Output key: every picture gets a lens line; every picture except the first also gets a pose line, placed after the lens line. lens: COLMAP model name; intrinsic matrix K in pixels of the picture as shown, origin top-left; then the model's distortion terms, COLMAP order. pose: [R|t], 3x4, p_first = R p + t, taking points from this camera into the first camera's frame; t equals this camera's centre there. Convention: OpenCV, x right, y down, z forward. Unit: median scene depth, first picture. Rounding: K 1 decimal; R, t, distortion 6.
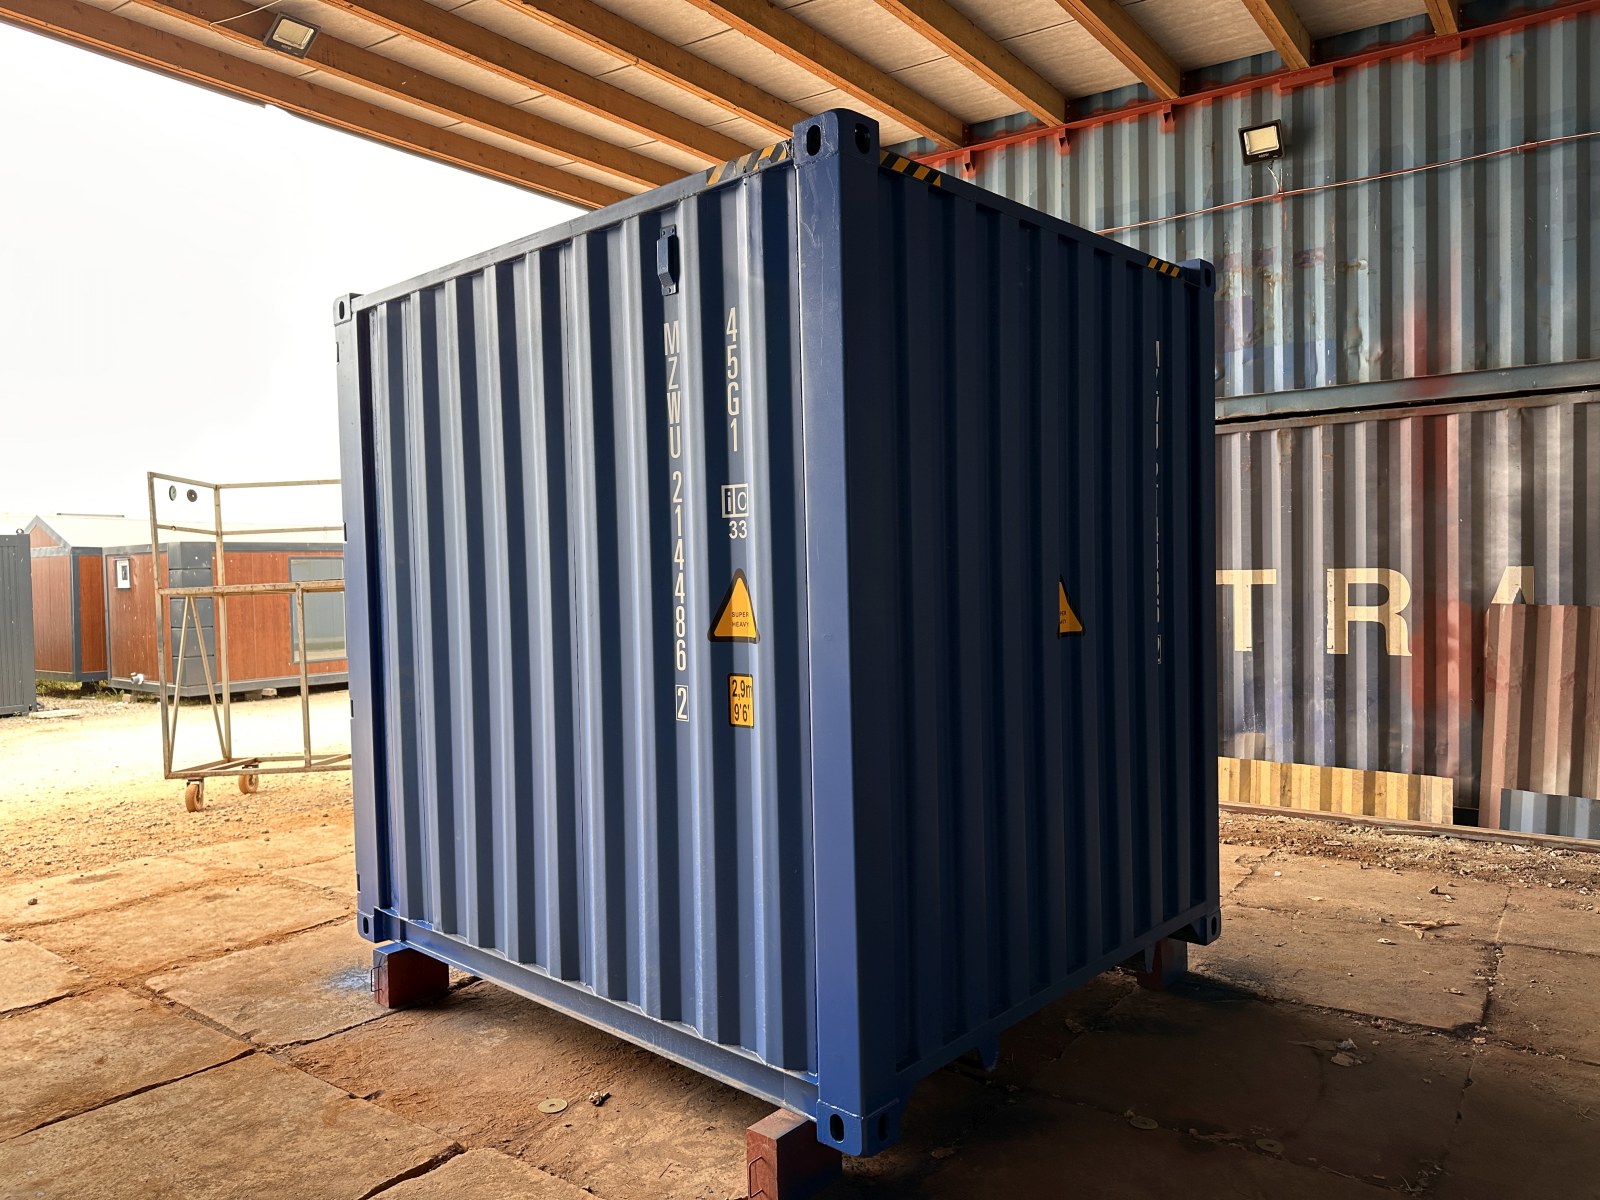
lens RADIAL K [[1126.3, 0, 803.2], [0, 1126.3, 609.8], [0, 0, 1]] dist [0.023851, -0.027285]
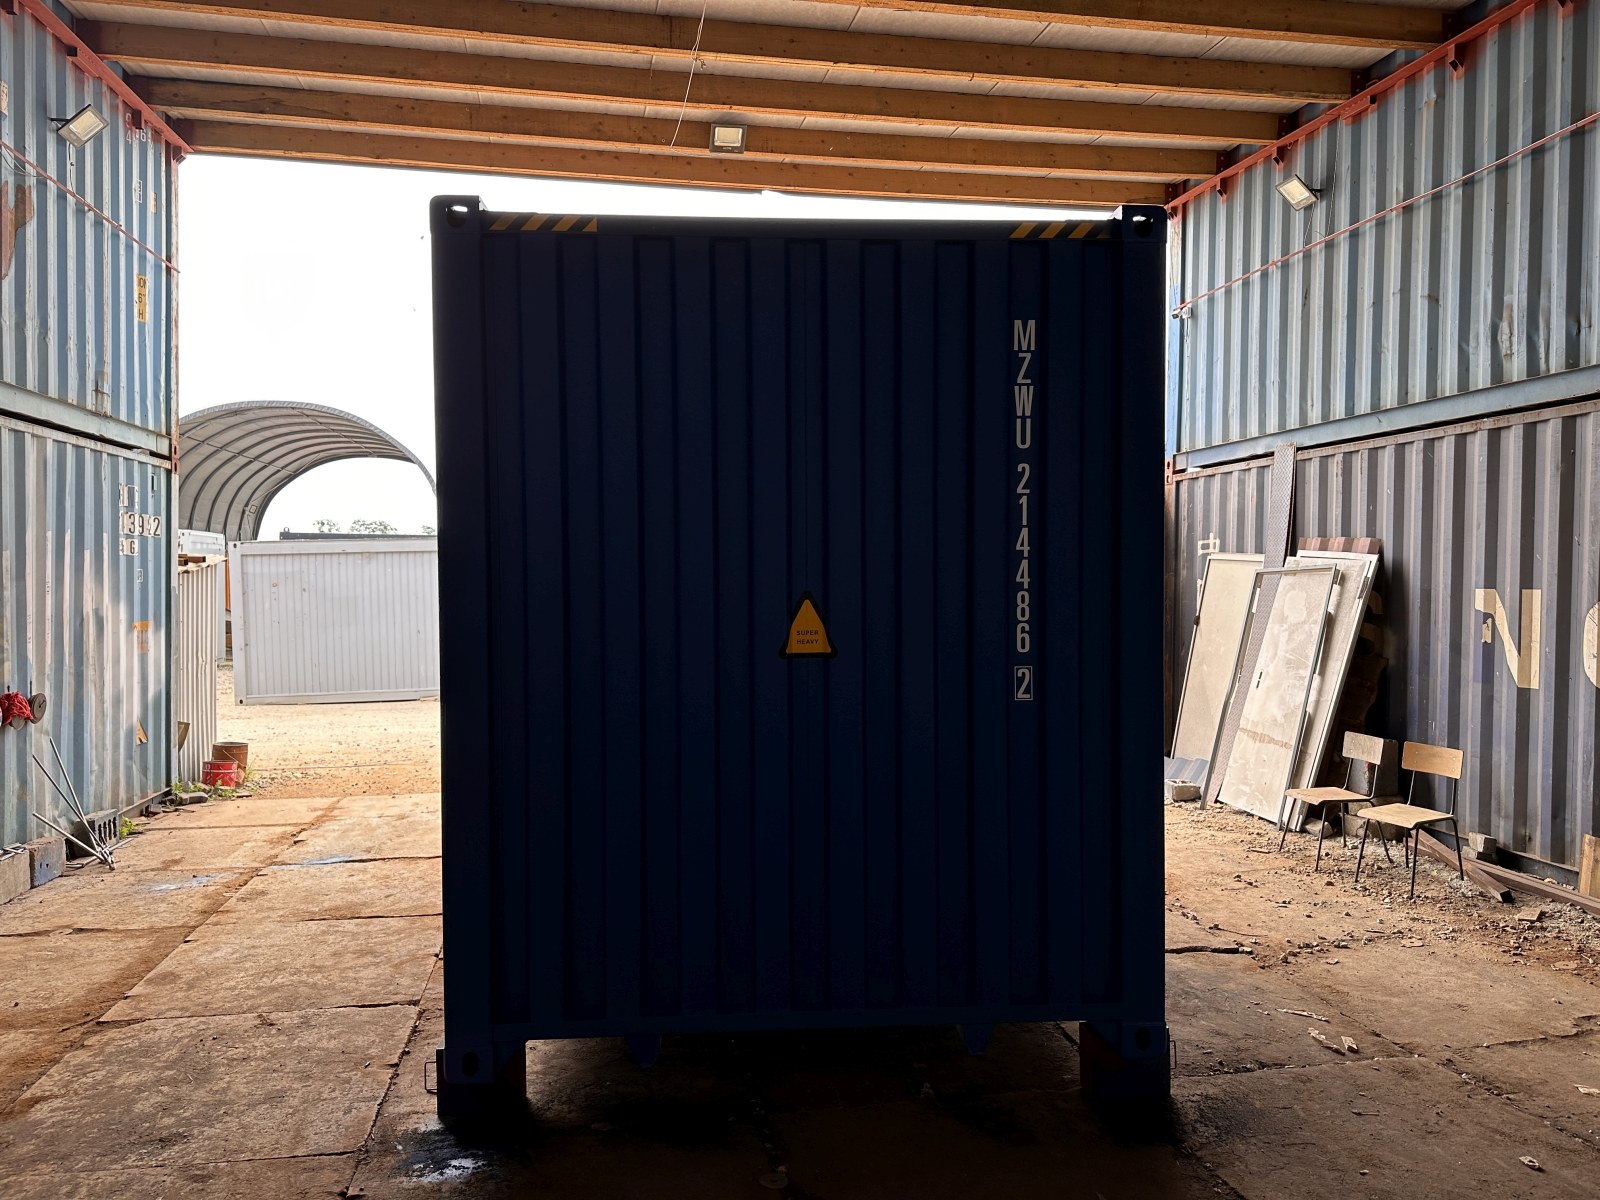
lens RADIAL K [[1126.3, 0, 801.5], [0, 1126.3, 607.4], [0, 0, 1]] dist [0.023851, -0.027285]
pose [[0.725935, 0.038303, -0.686696, 0.458585], [-0.037603, 0.999165, 0.015981, -0.017328], [0.686735, 0.014221, 0.726769, 0.159772]]
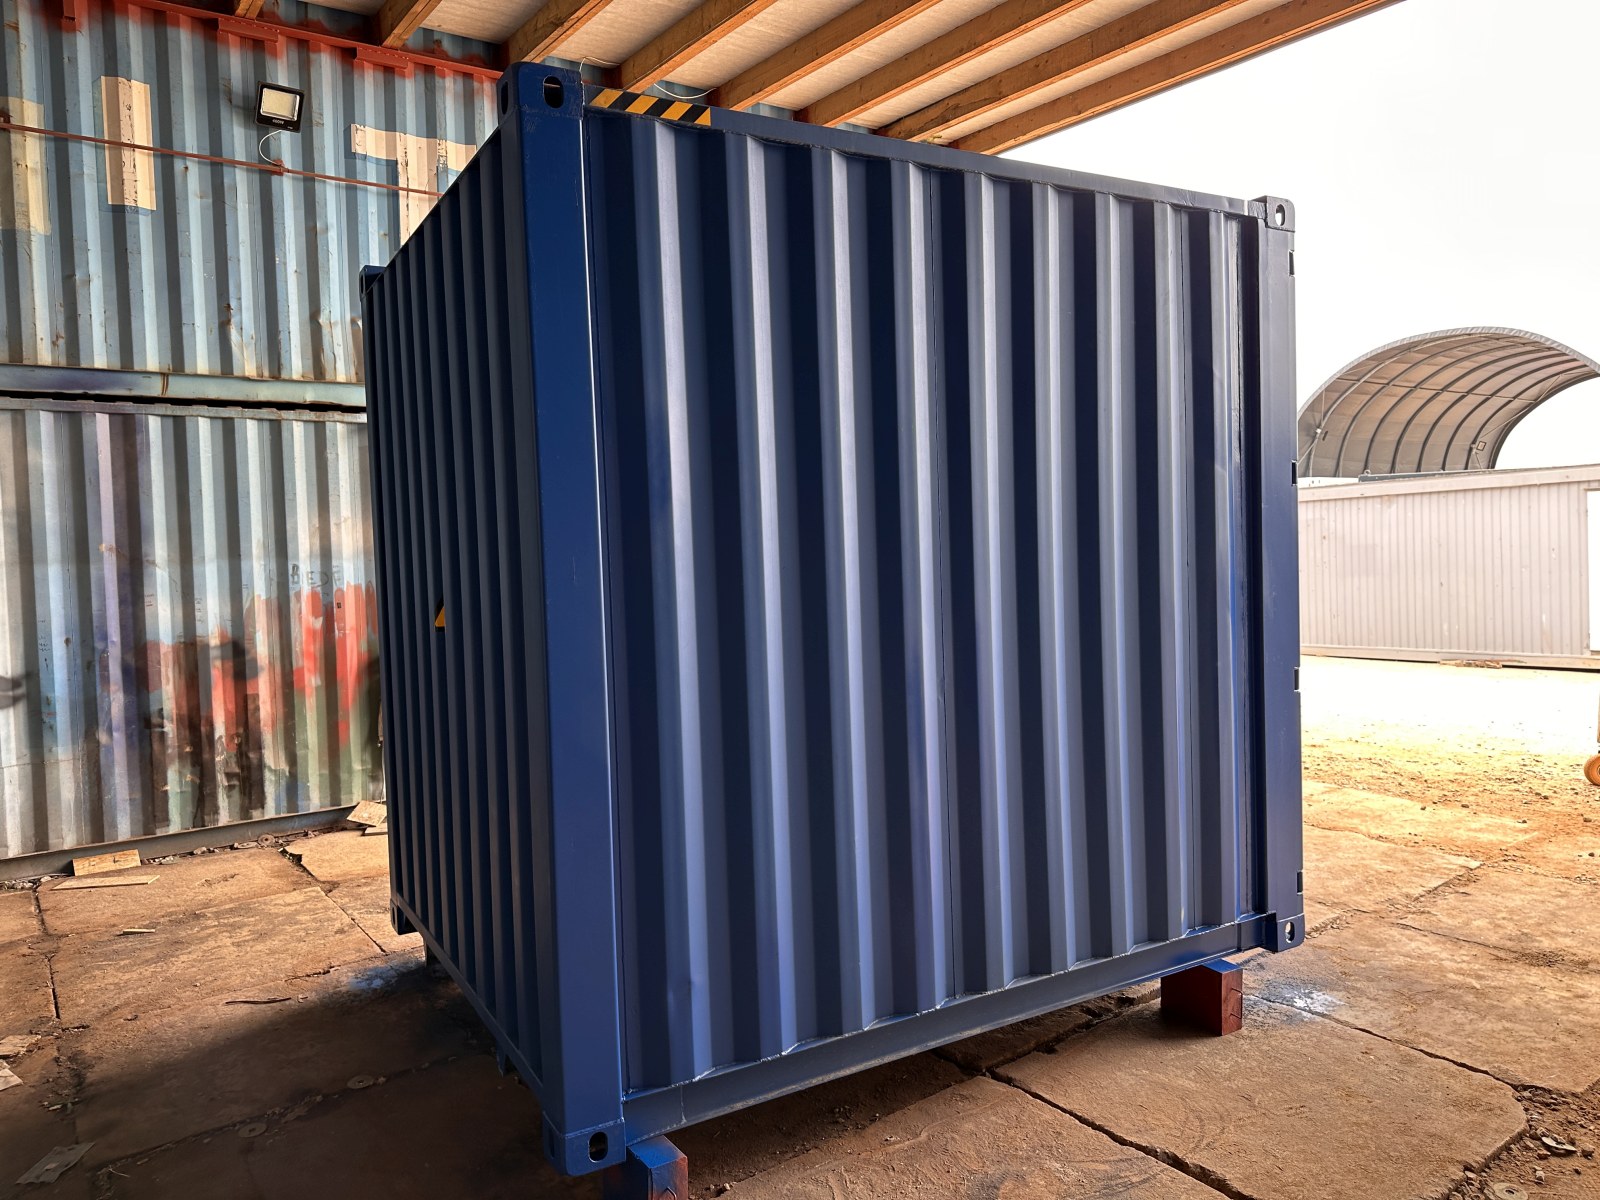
lens RADIAL K [[1126.3, 0, 790.0], [0, 1126.3, 589.8], [0, 0, 1]] dist [0.023851, -0.027285]
pose [[-0.303642, 0.072643, -0.950013, 0.567698], [0.000974, 0.997112, 0.075933, -0.045756], [0.952786, 0.022131, -0.302836, 0.828520]]
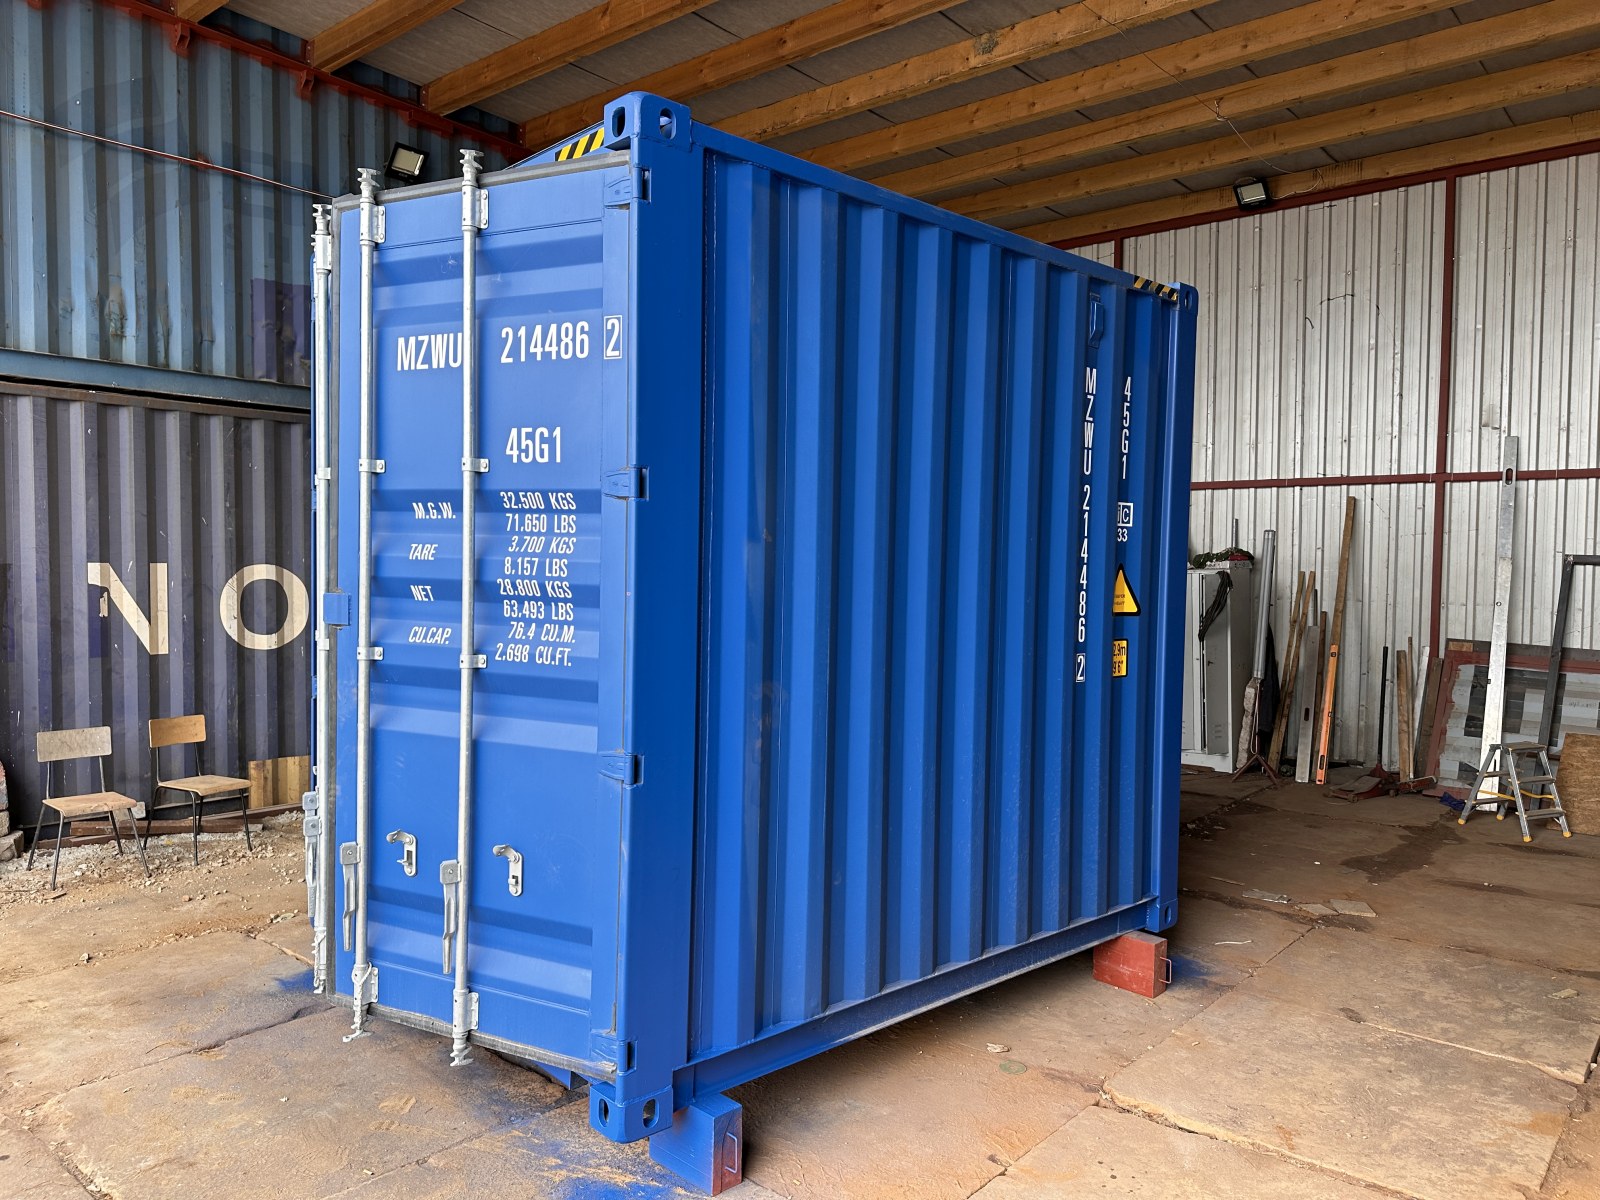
lens RADIAL K [[1126.3, 0, 809.5], [0, 1126.3, 606.9], [0, 0, 1]] dist [0.023851, -0.027285]
pose [[0.076241, -0.018802, 0.996912, -0.667177], [0.020410, 0.999642, 0.017292, -0.006676], [-0.996881, 0.019028, 0.076597, 0.574367]]
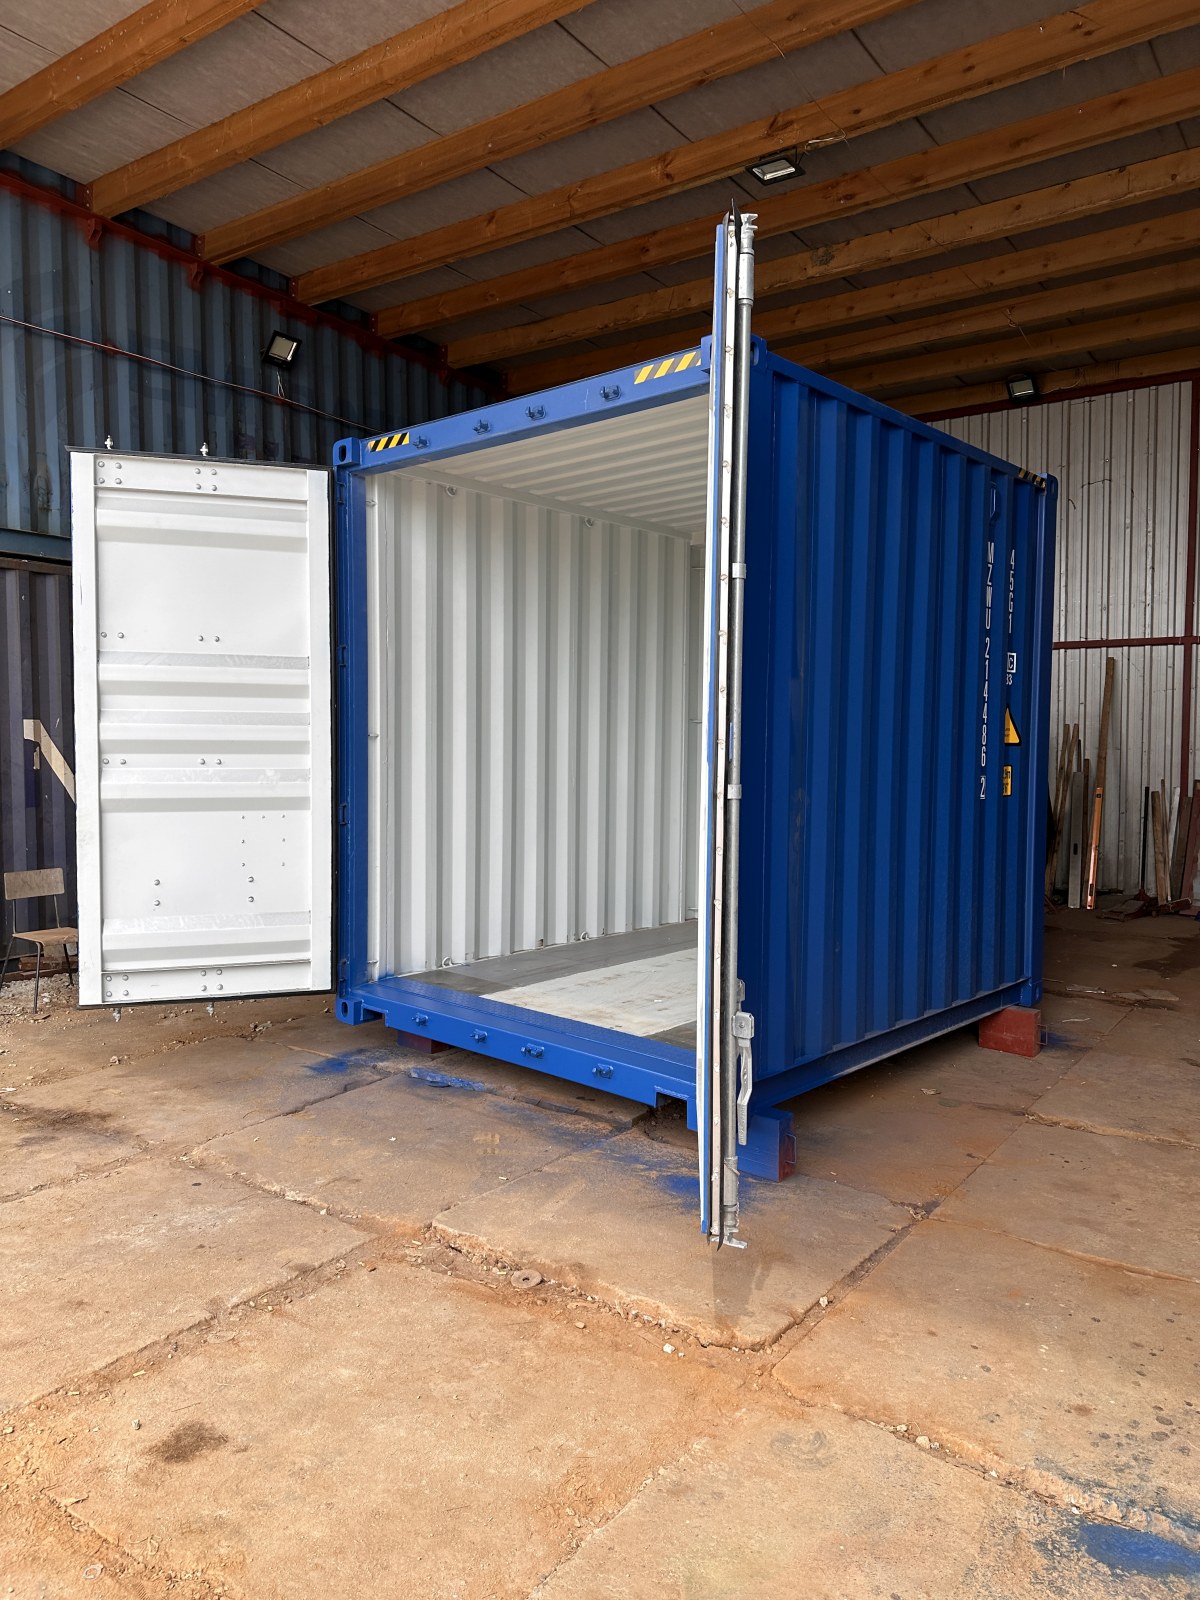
lens RADIAL K [[1126.3, 0, 601.4], [0, 1126.3, 790.7], [0, 0, 1]] dist [0.023851, -0.027285]
pose [[-0.010206, -0.027260, 0.999576, -0.795555], [0.032421, 0.999094, 0.027578, 0.013273], [-0.999422, 0.032689, -0.009313, 0.734654]]
